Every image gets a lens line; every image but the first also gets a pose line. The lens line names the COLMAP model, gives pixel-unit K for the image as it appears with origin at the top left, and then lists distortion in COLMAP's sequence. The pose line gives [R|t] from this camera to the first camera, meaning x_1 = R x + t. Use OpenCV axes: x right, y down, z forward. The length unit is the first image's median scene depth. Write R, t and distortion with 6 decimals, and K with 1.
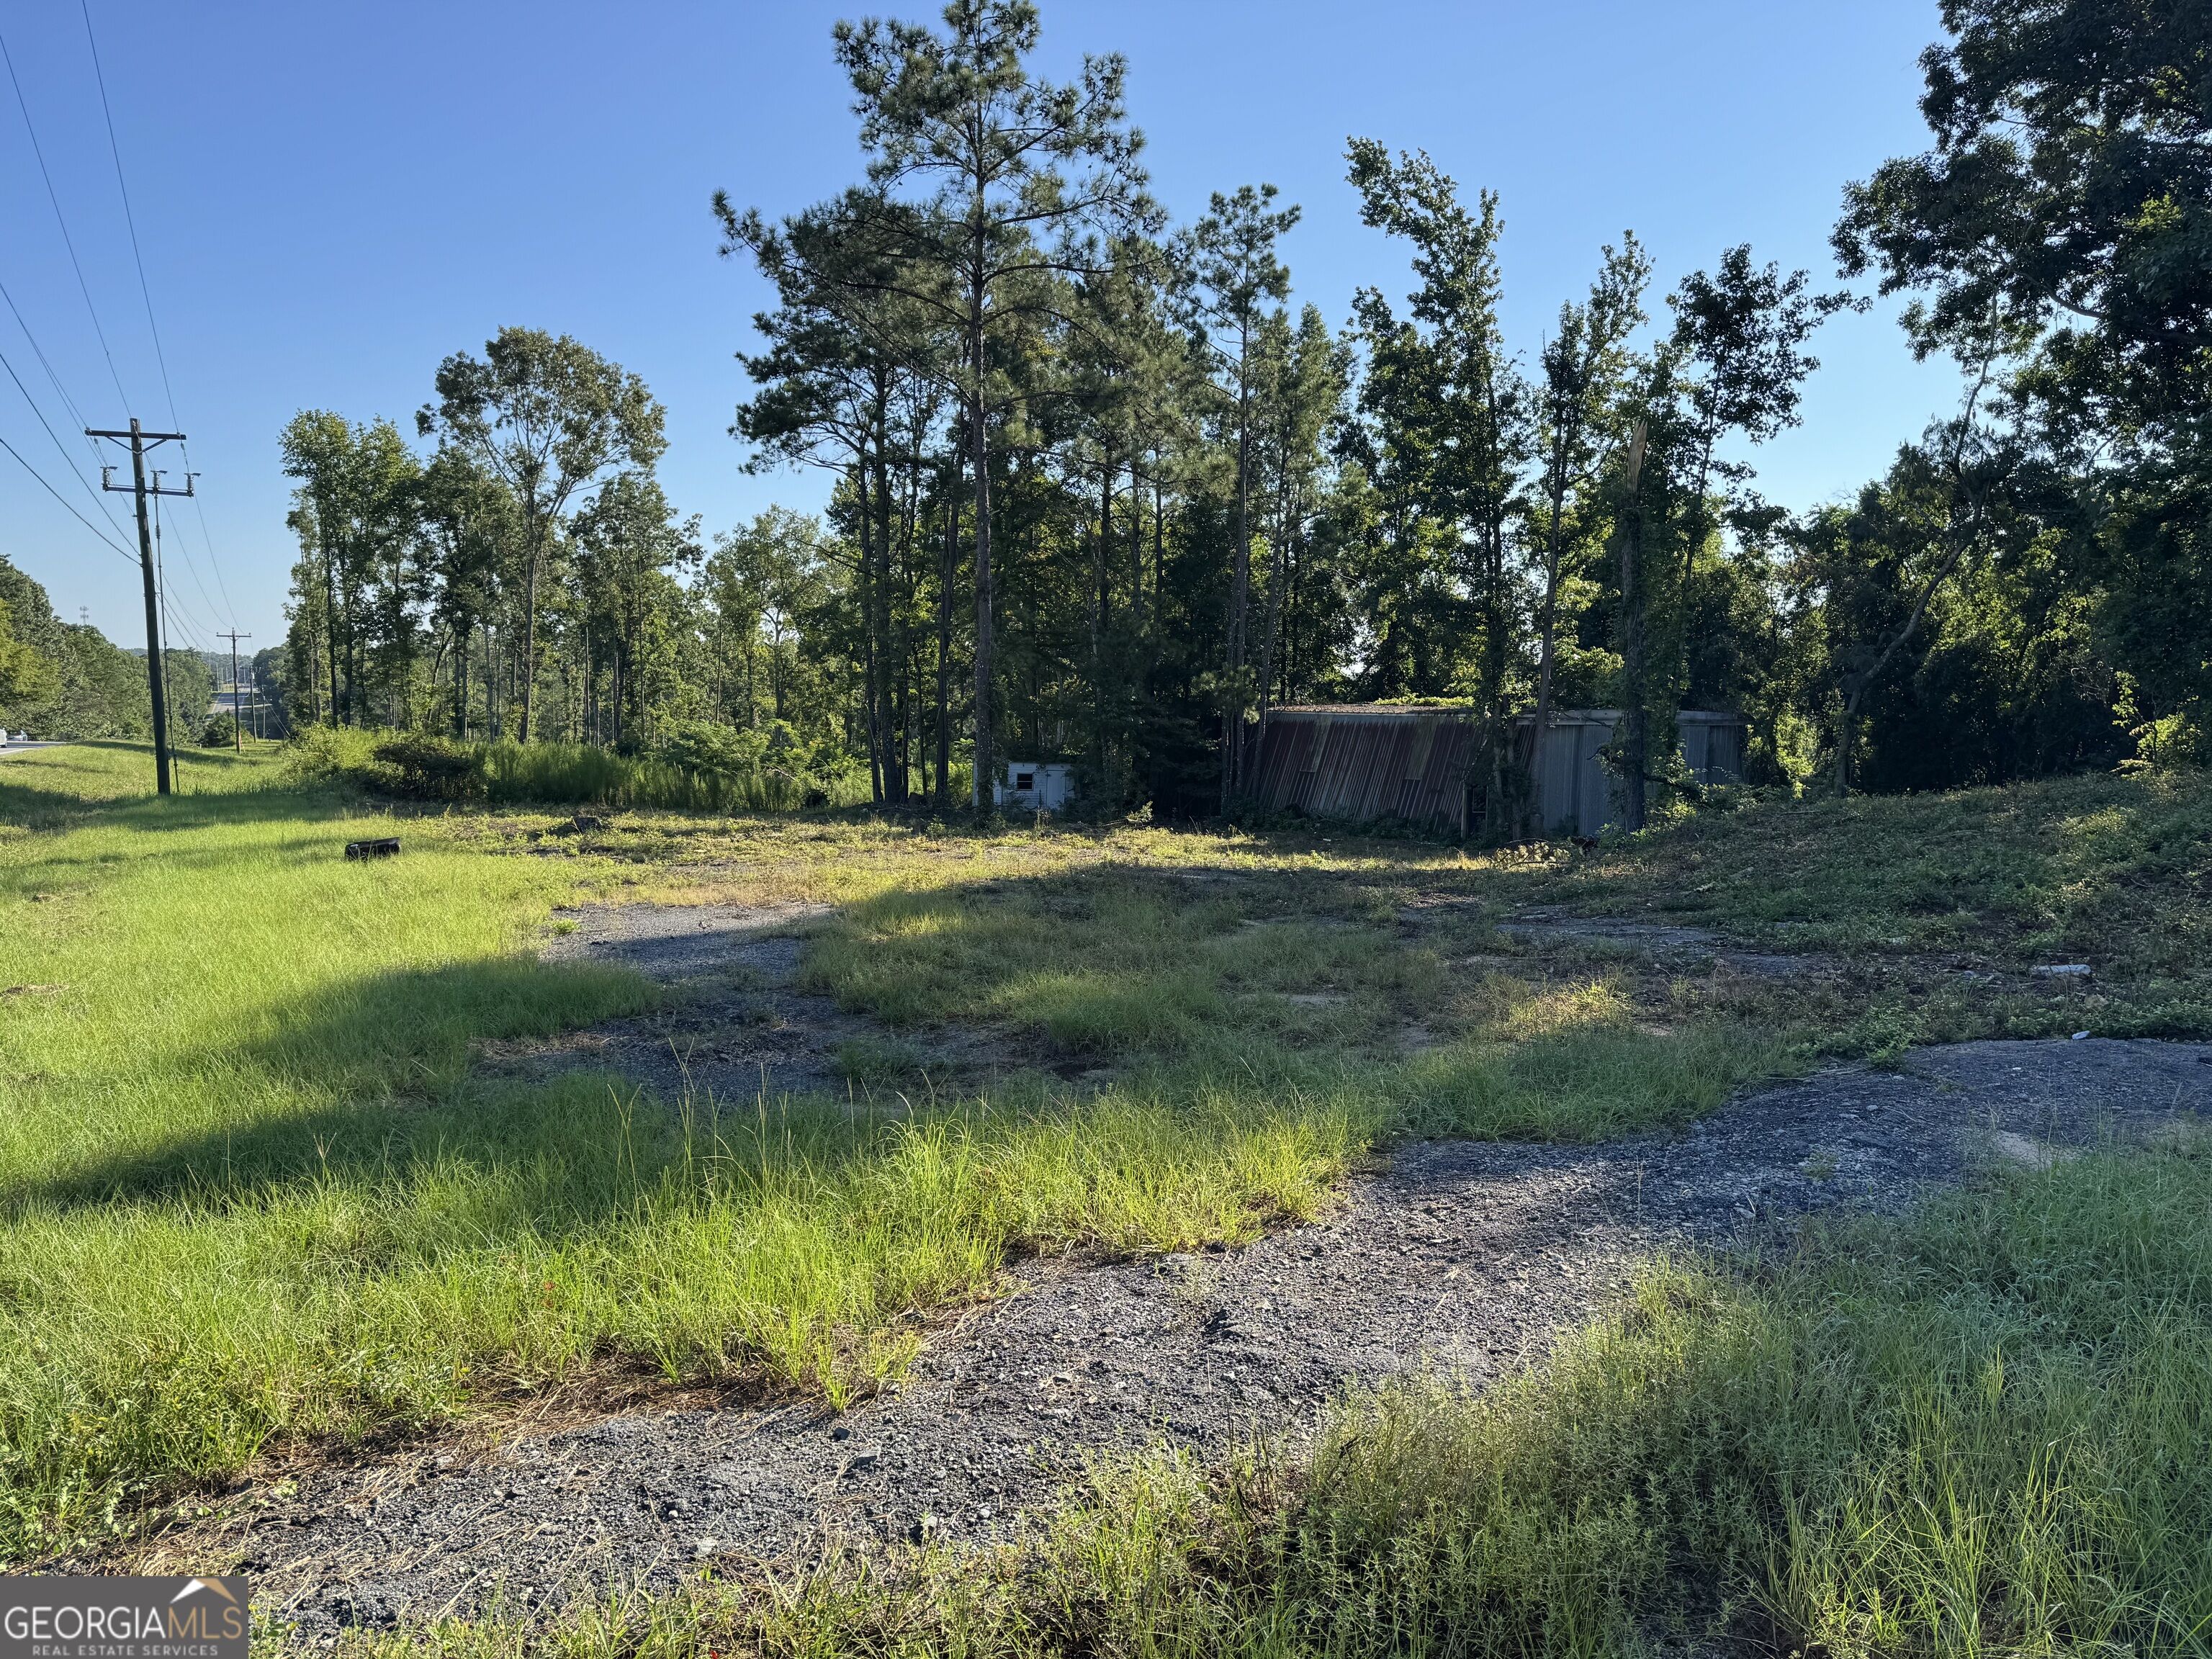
lens RADIAL K [[1587.5, 0, 1106.0], [0, 1587.5, 829.5], [0, 0, 1]] dist [0.042295, -0.074583]
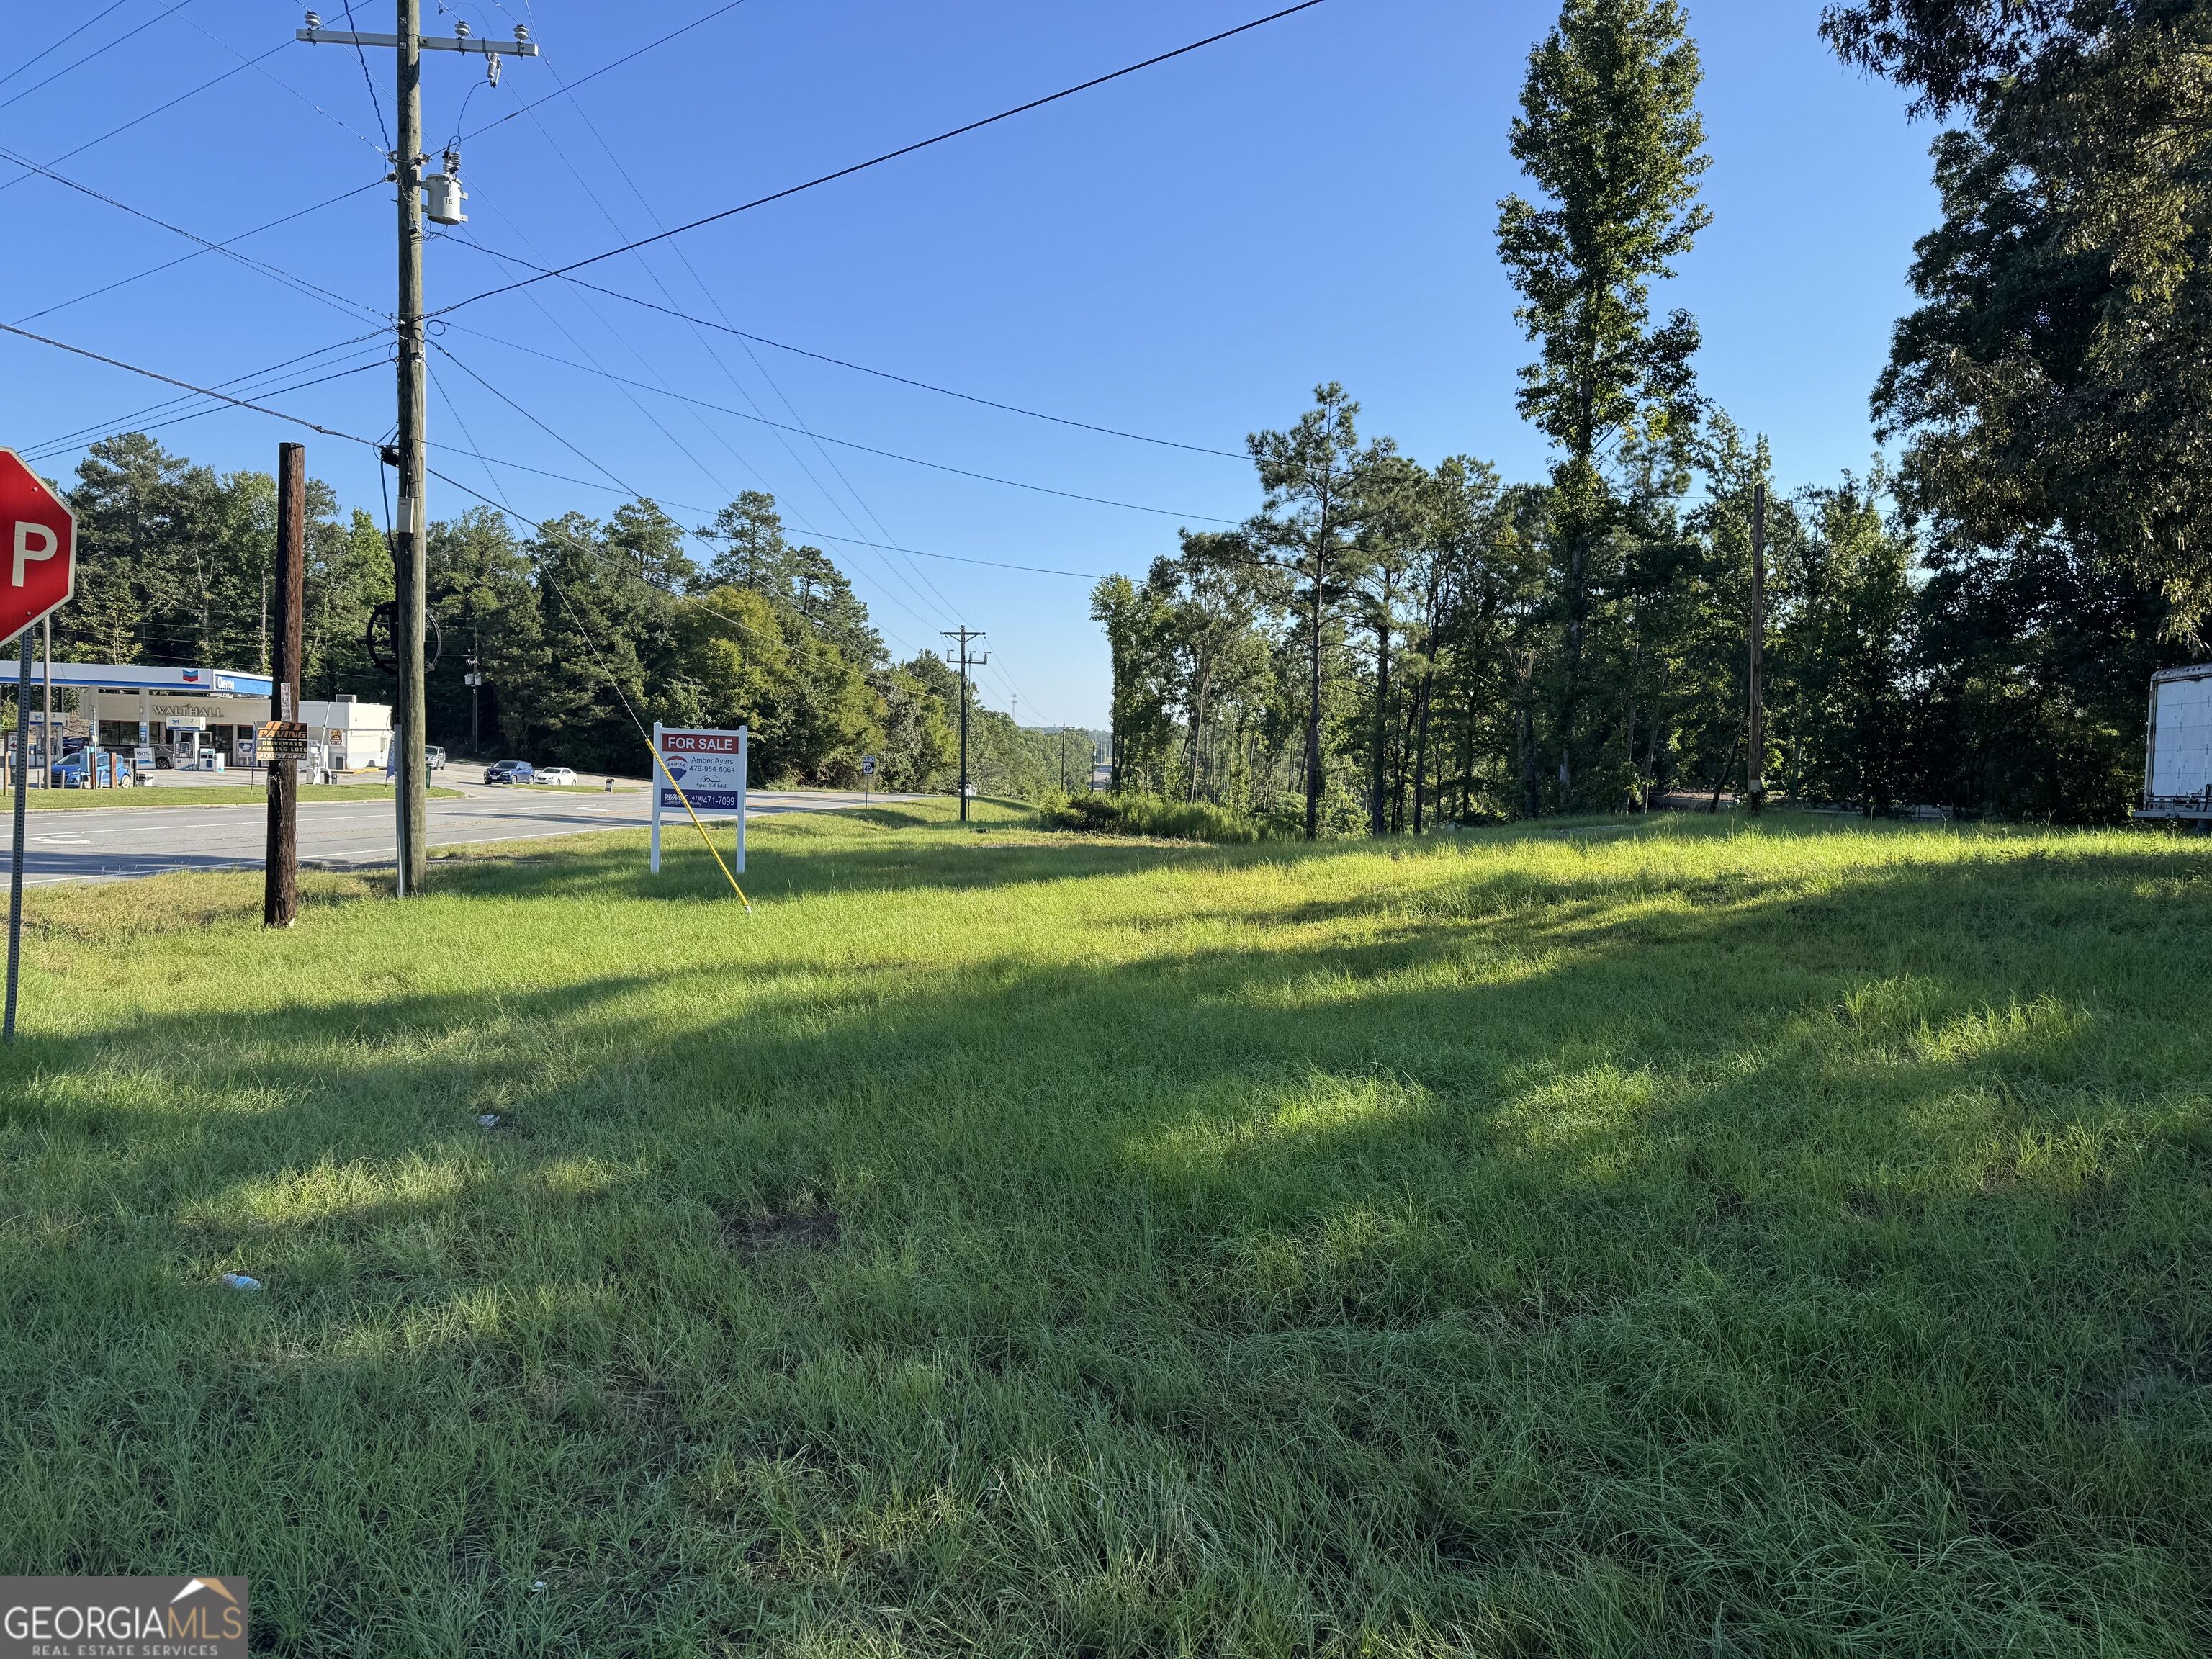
lens RADIAL K [[1568.6, 0, 1106.0], [0, 1568.6, 829.5], [0, 0, 1]] dist [0.043083, -0.033934]
pose [[0.870275, 0.037416, -0.491144, 0.429386], [-0.060622, 0.997666, -0.031413, 0.032513], [0.488822, 0.057112, 0.870512, -0.490169]]
